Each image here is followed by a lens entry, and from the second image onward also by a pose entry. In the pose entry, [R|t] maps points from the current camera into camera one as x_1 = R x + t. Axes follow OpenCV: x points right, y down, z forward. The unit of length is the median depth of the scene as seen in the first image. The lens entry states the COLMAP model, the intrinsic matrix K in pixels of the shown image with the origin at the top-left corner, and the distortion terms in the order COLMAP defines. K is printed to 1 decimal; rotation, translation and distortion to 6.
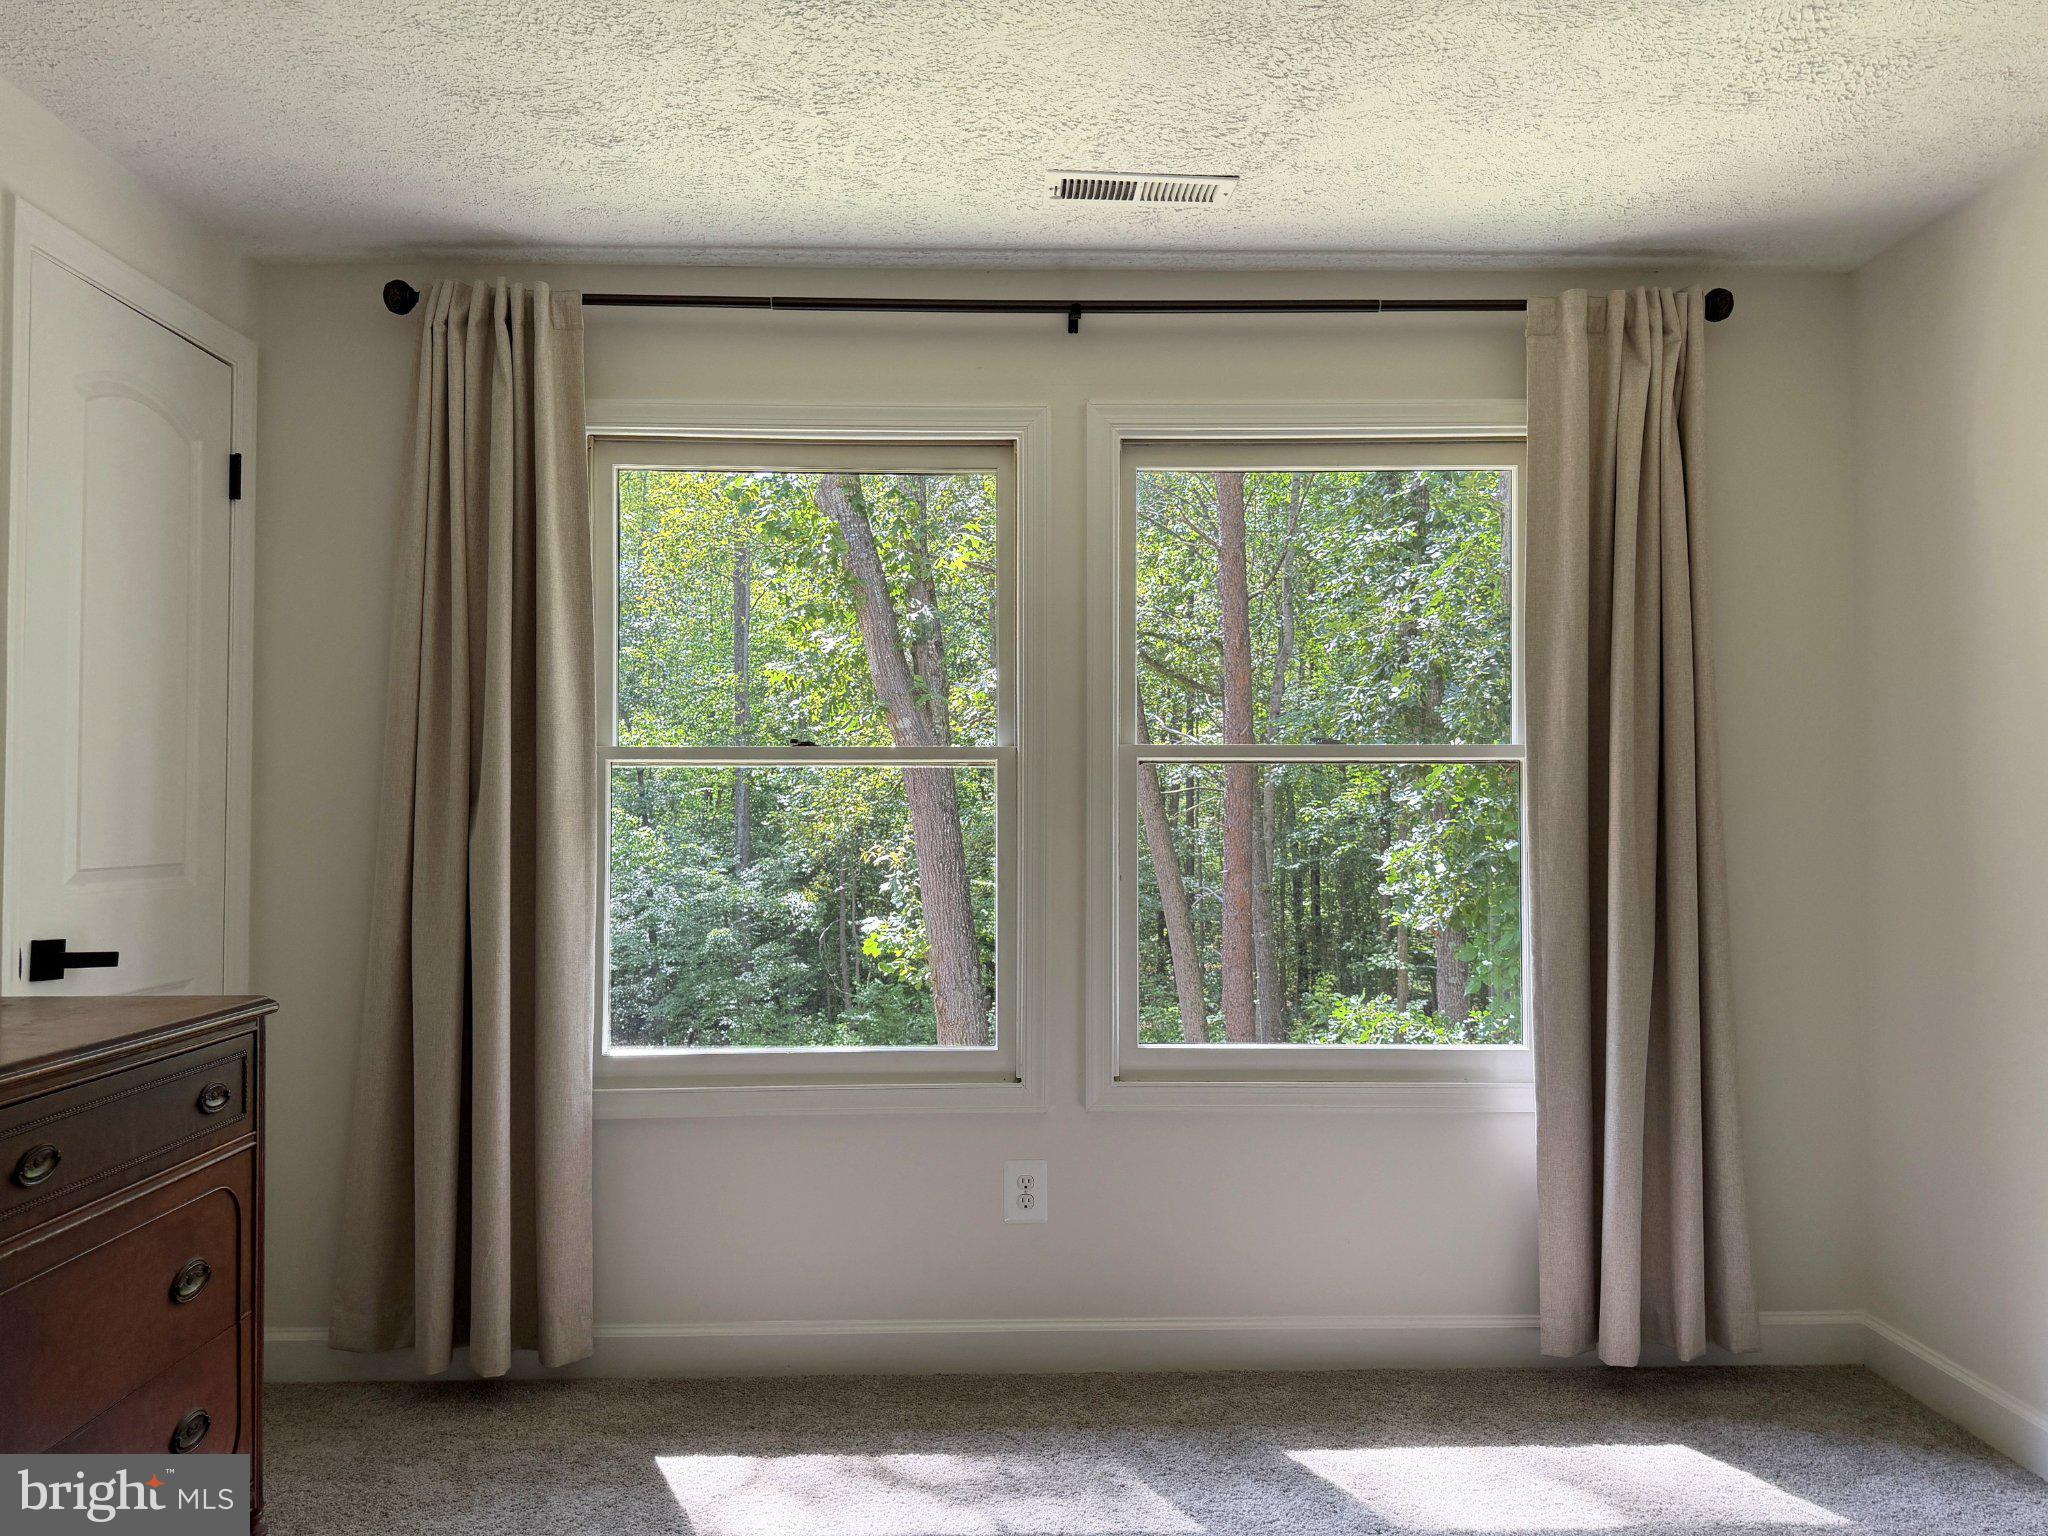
lens RADIAL K [[1435.0, 0, 1005.7], [0, 1435.0, 768.3], [0, 0, 1]] dist [0.087756, -0.131308]
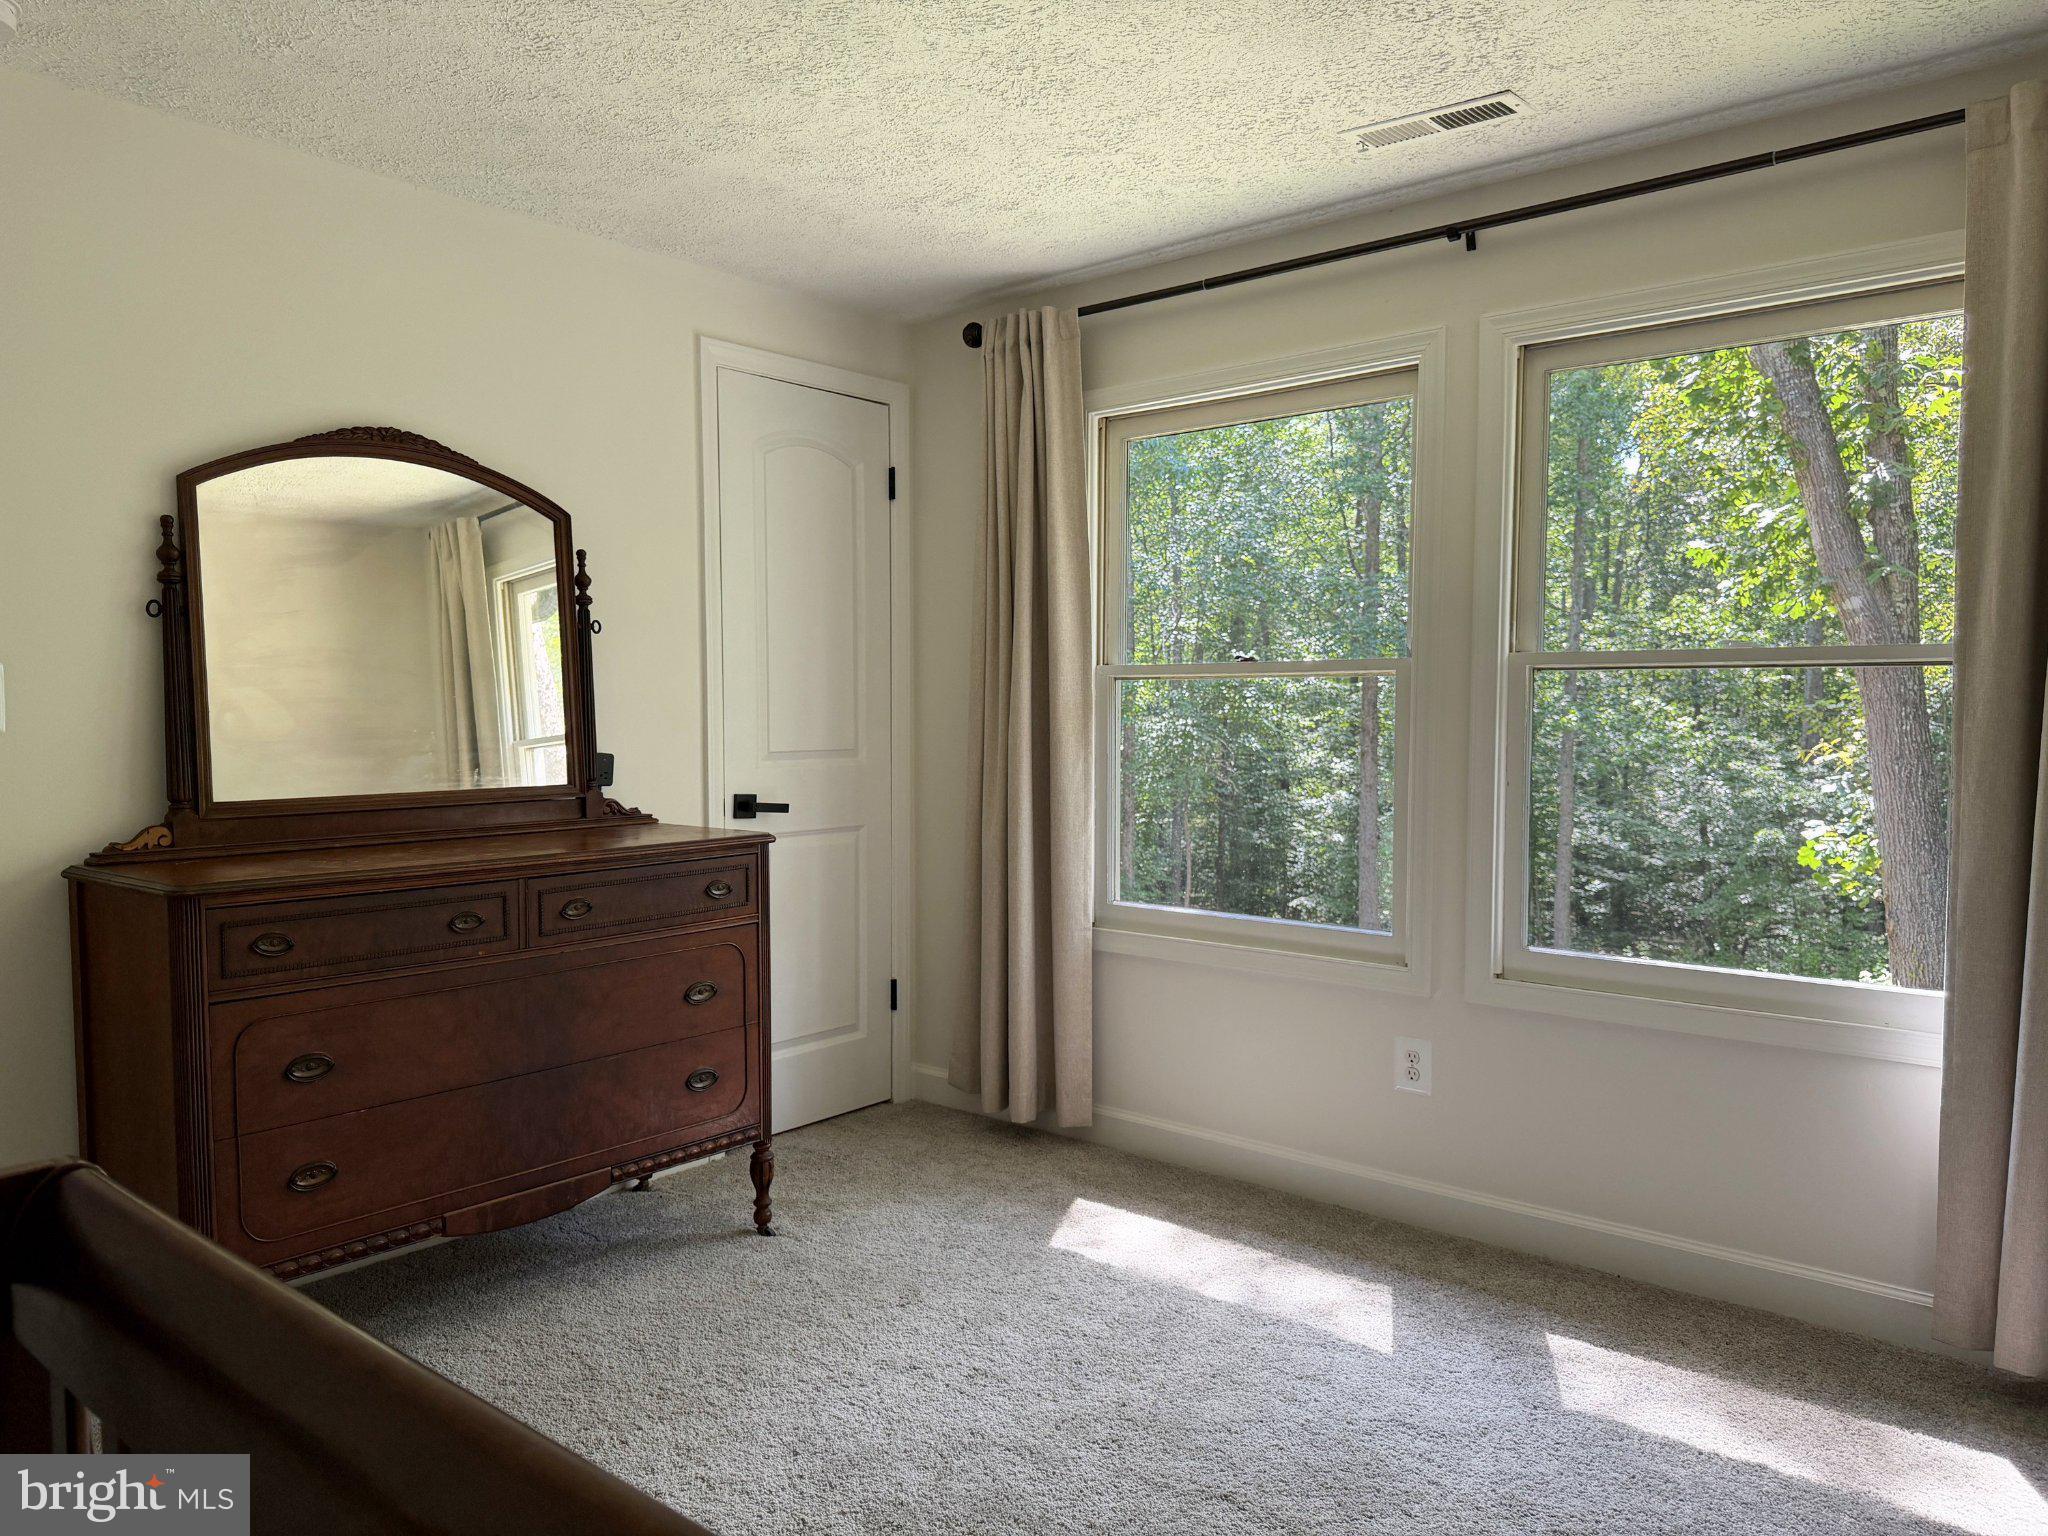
lens RADIAL K [[1438.6, 0, 1024.0], [0, 1438.6, 768.0], [0, 0, 1]] dist [0.126744, -0.192235]
pose [[0.749819, 0.031917, -0.660873, 0.523723], [0.019617, 0.997324, 0.070423, -0.016236], [0.661352, -0.065769, 0.747186, -0.007562]]
